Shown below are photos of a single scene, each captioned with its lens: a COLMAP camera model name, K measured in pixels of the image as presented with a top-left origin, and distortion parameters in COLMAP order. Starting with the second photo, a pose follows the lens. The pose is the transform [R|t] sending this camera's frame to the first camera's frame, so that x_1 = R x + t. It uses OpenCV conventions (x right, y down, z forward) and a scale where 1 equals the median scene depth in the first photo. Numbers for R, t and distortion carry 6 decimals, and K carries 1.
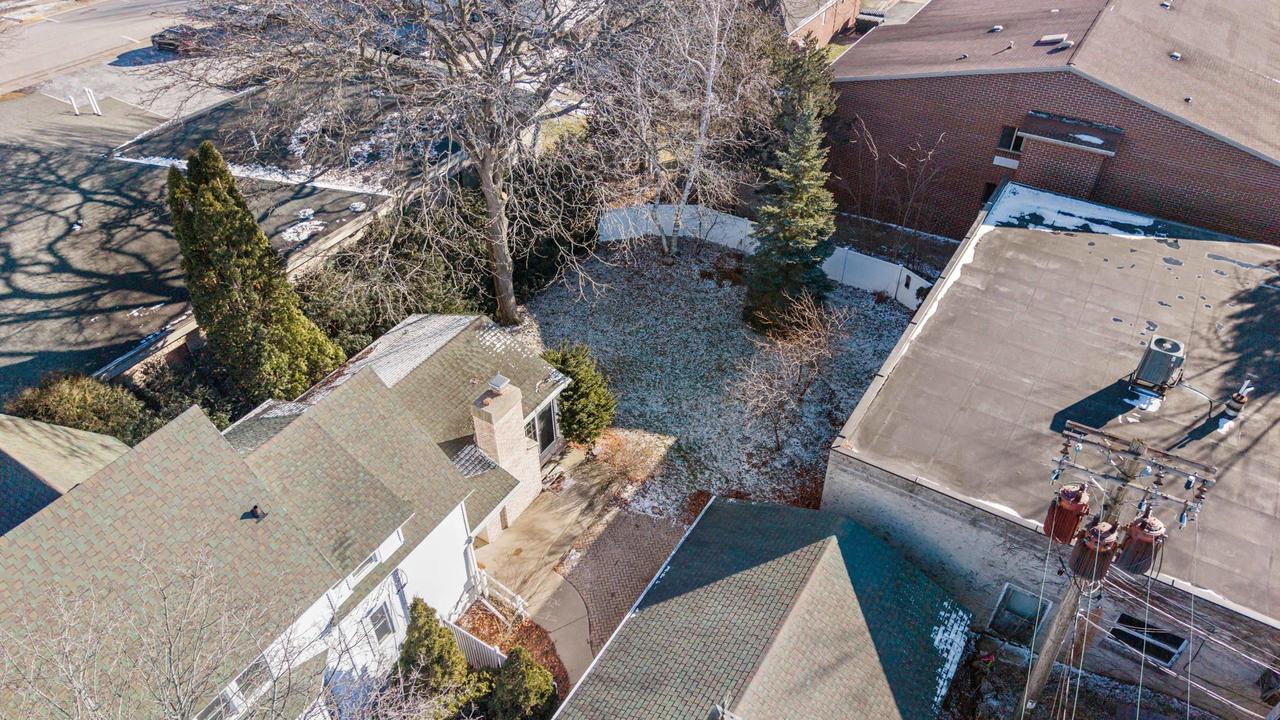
lens RADIAL K [[849.9, 0, 640.0], [0, 849.9, 360.0], [0, 0, 1]] dist [0.052073, -0.060995]
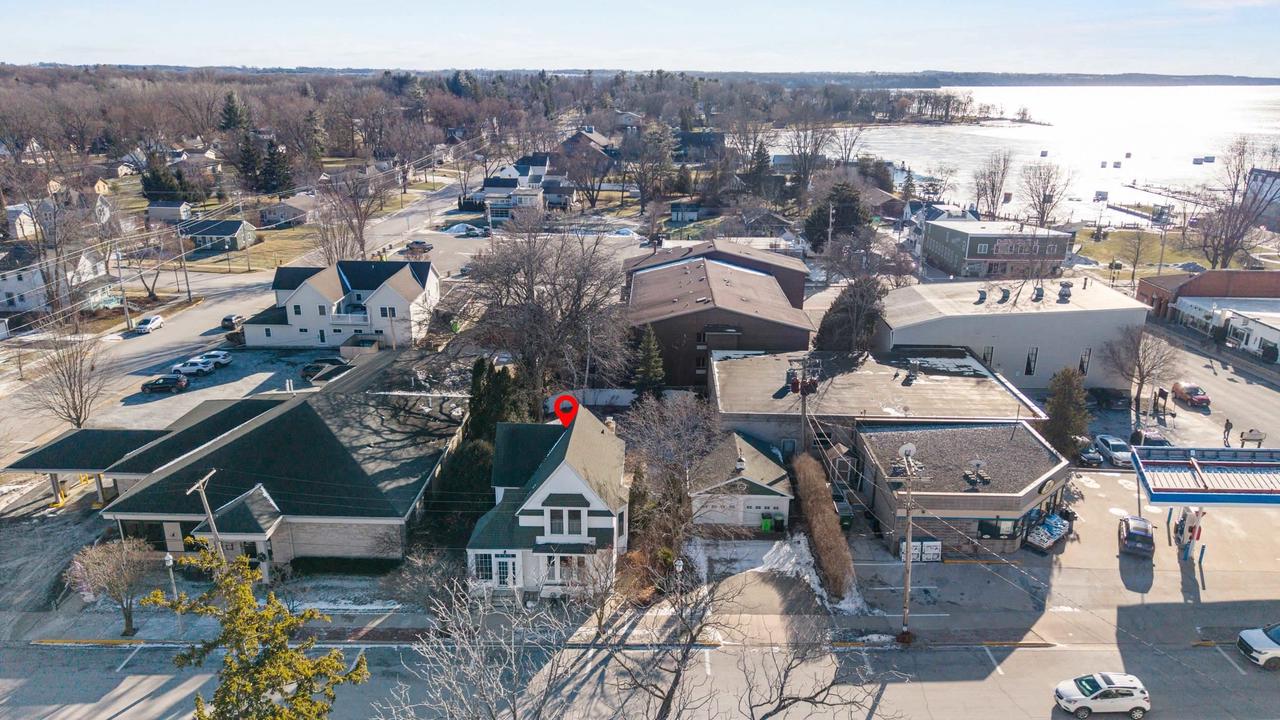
lens RADIAL K [[861.9, 0, 640.0], [0, 861.9, 360.0], [0, 0, 1]] dist [0.045292, -0.068373]
pose [[0.861165, -0.149573, 0.485822, -1.100398], [0.318463, 0.903671, -0.286287, 0.533651], [-0.396202, 0.401257, 0.825843, -1.104741]]
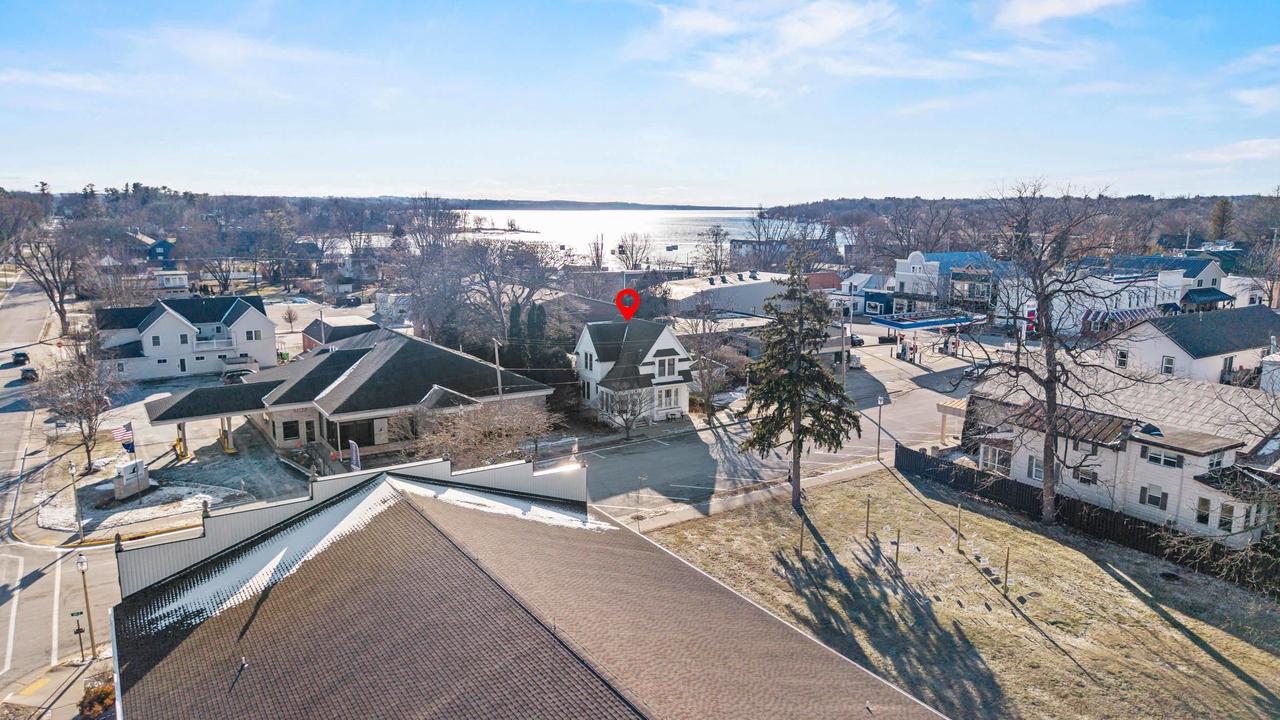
lens RADIAL K [[877.1, 0, 678.5], [0, 877.1, 321.3], [0, 0, 1]] dist [0.002986, 0.002238]
pose [[0.405533, -0.117044, 0.906556, -2.868637], [0.577781, 0.801338, -0.155002, 0.616622], [-0.708316, 0.586649, 0.392595, -0.699859]]
